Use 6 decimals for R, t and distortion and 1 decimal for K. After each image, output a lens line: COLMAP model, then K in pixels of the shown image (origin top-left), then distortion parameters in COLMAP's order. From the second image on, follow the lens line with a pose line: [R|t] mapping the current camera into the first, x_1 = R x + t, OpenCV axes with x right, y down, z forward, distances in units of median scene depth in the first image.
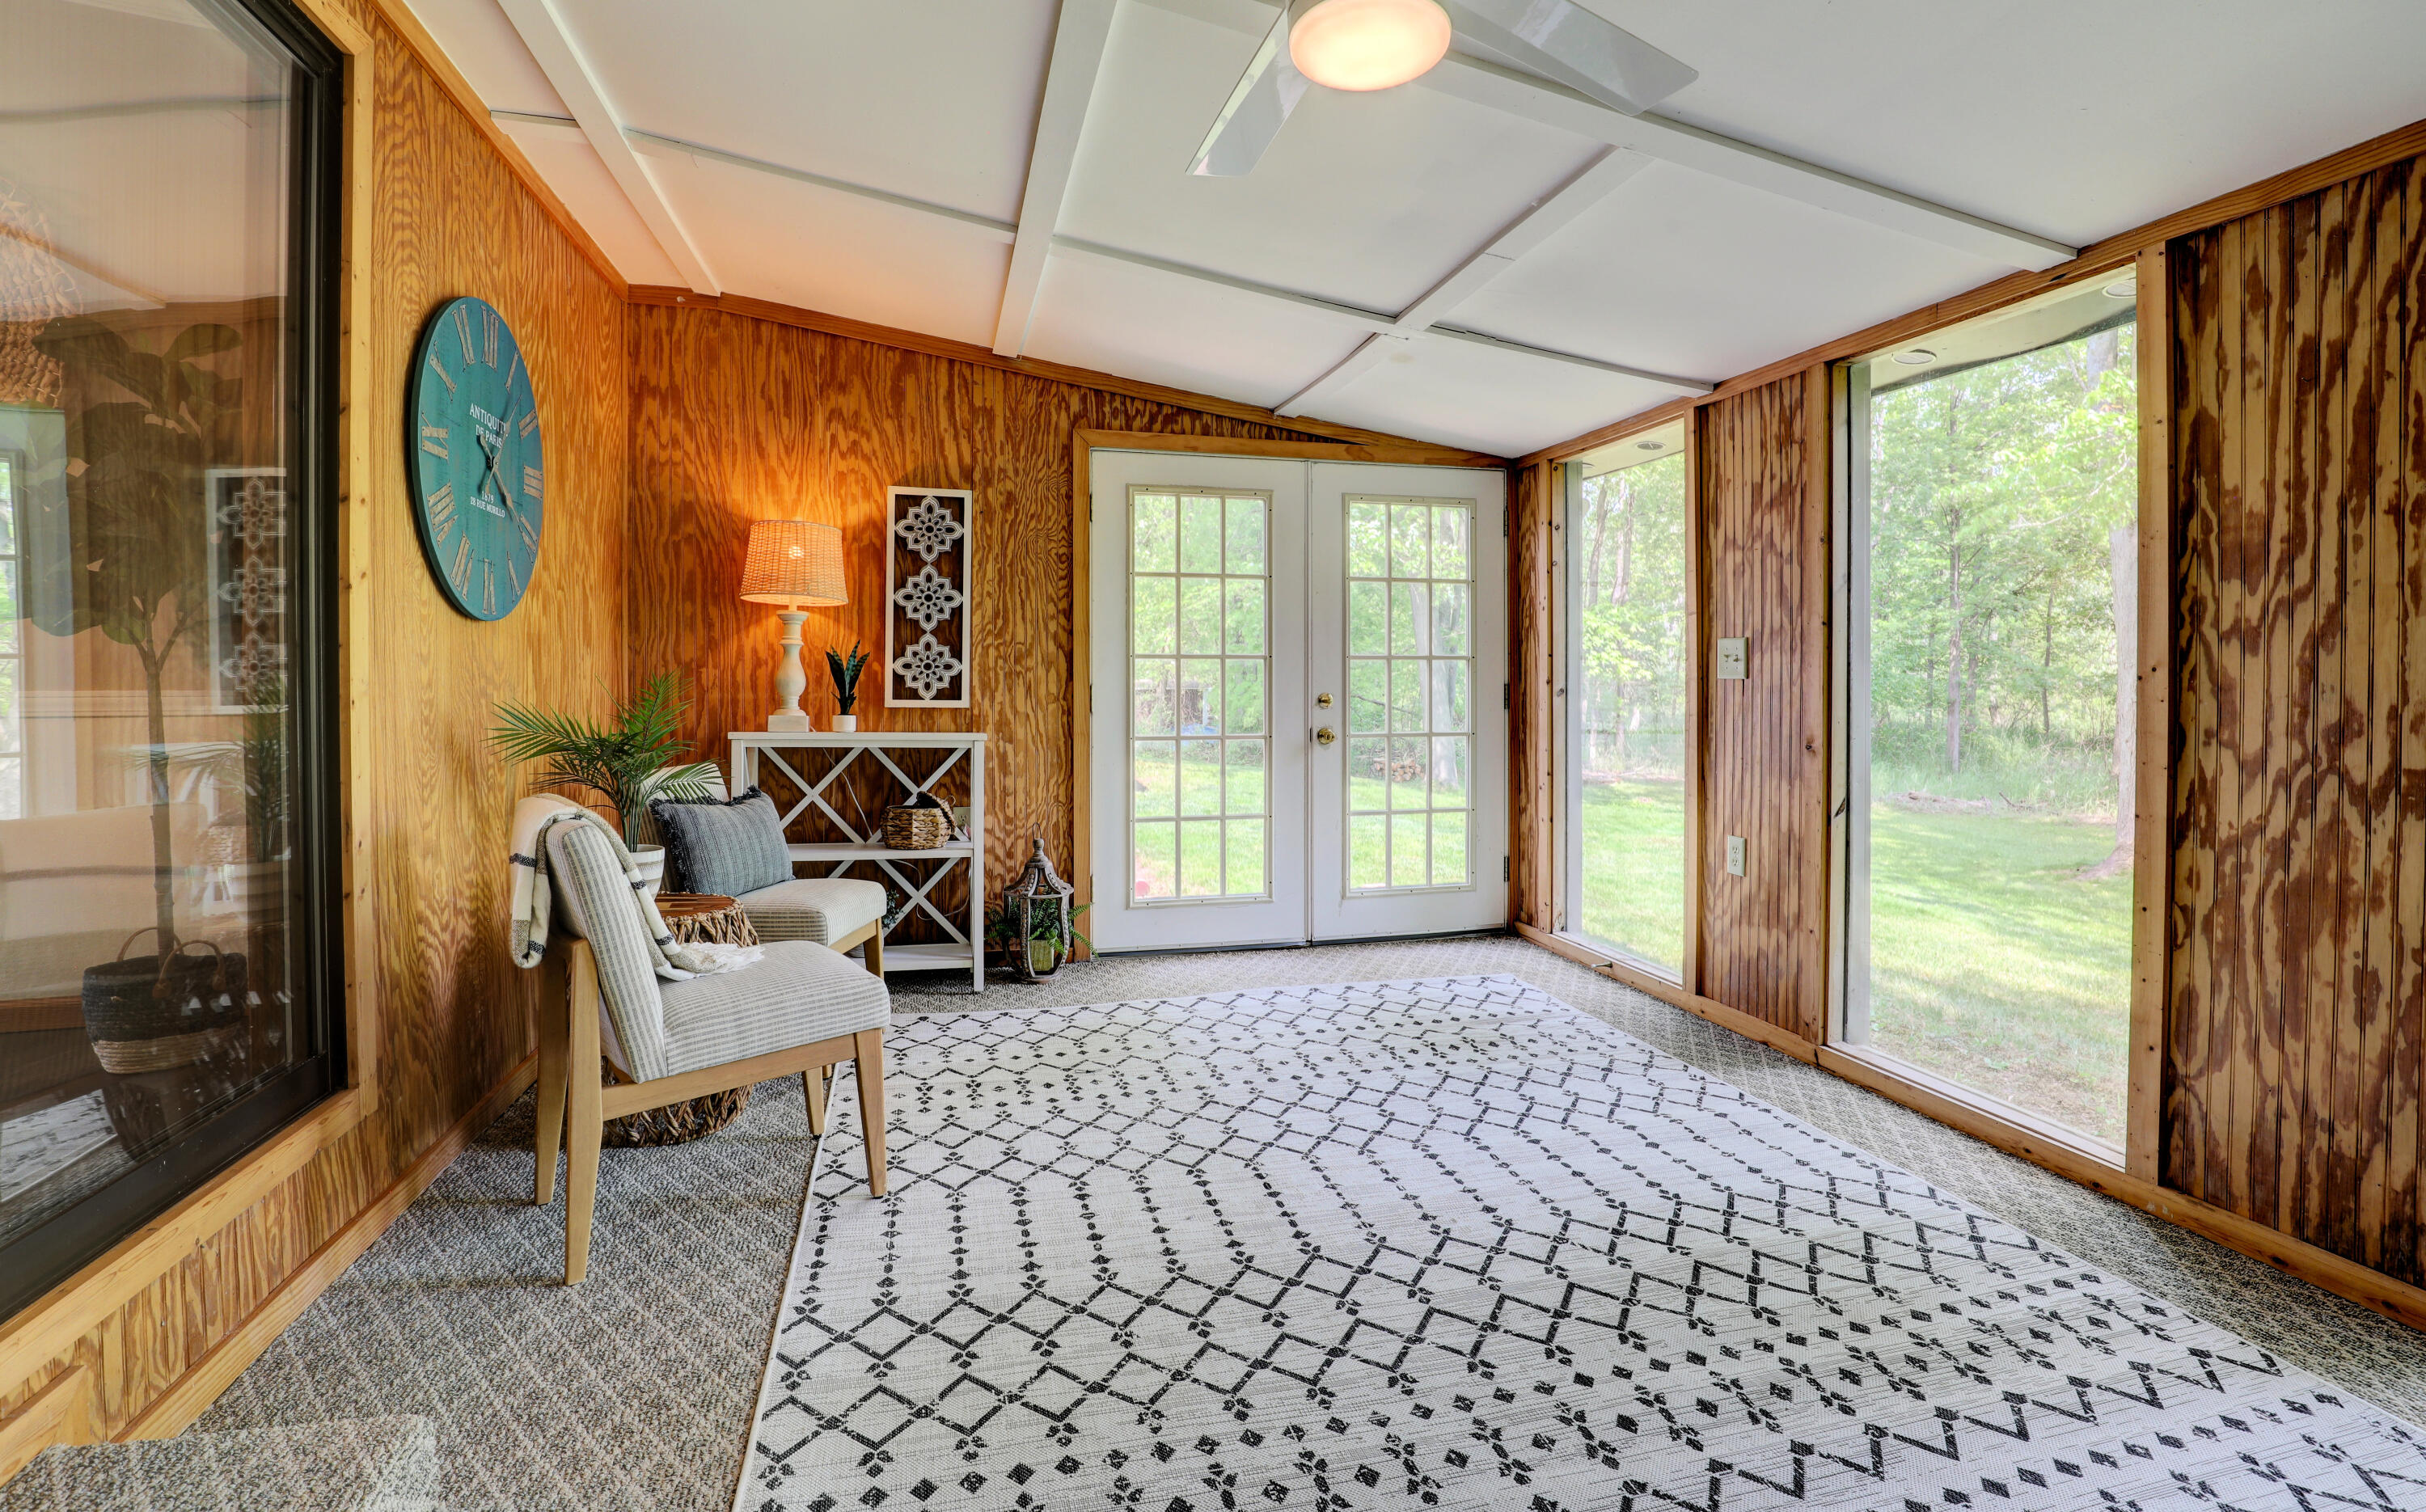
lens RADIAL K [[1158.0, 0, 1215.7], [0, 1158.0, 692.1], [0, 0, 1]] dist [0.000002, 0.000205]
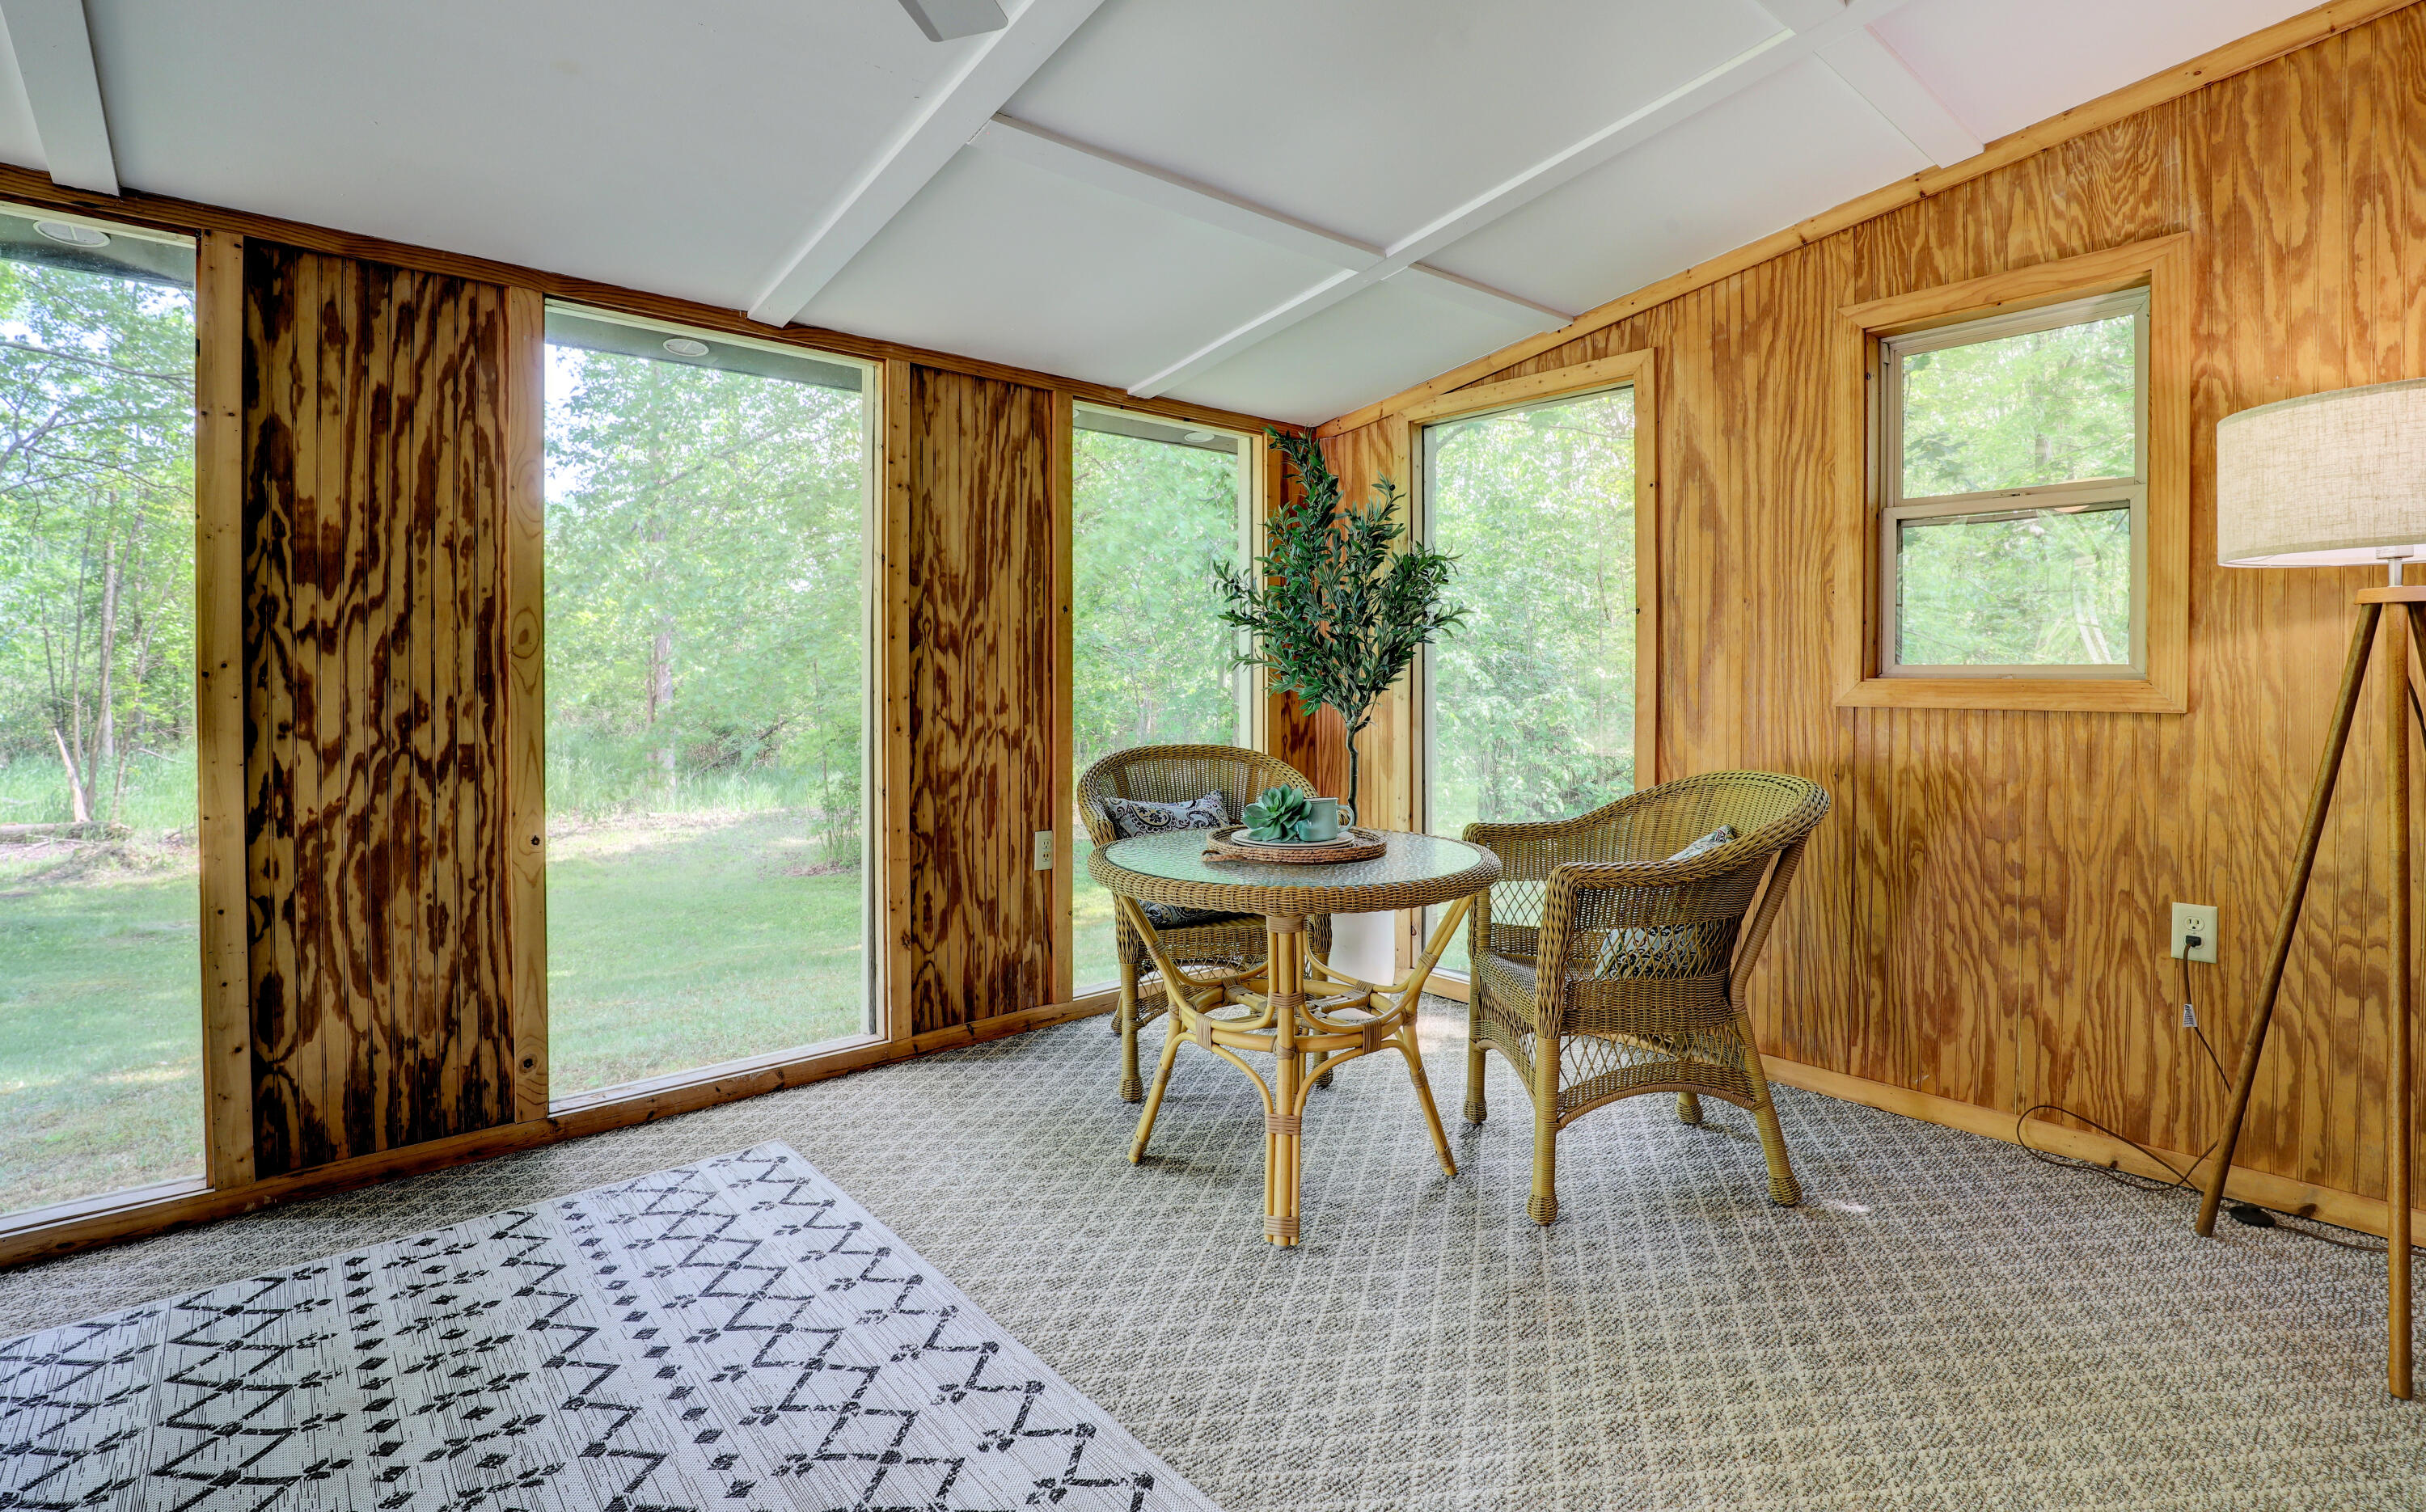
lens RADIAL K [[1158.0, 0, 1215.7], [0, 1158.0, 692.1], [0, 0, 1]] dist [0.000002, 0.000205]
pose [[-0.450022, -0.012345, 0.892932, -0.486981], [0.009156, 0.999788, 0.018436, -0.008232], [-0.892971, 0.016473, -0.449813, 0.762711]]
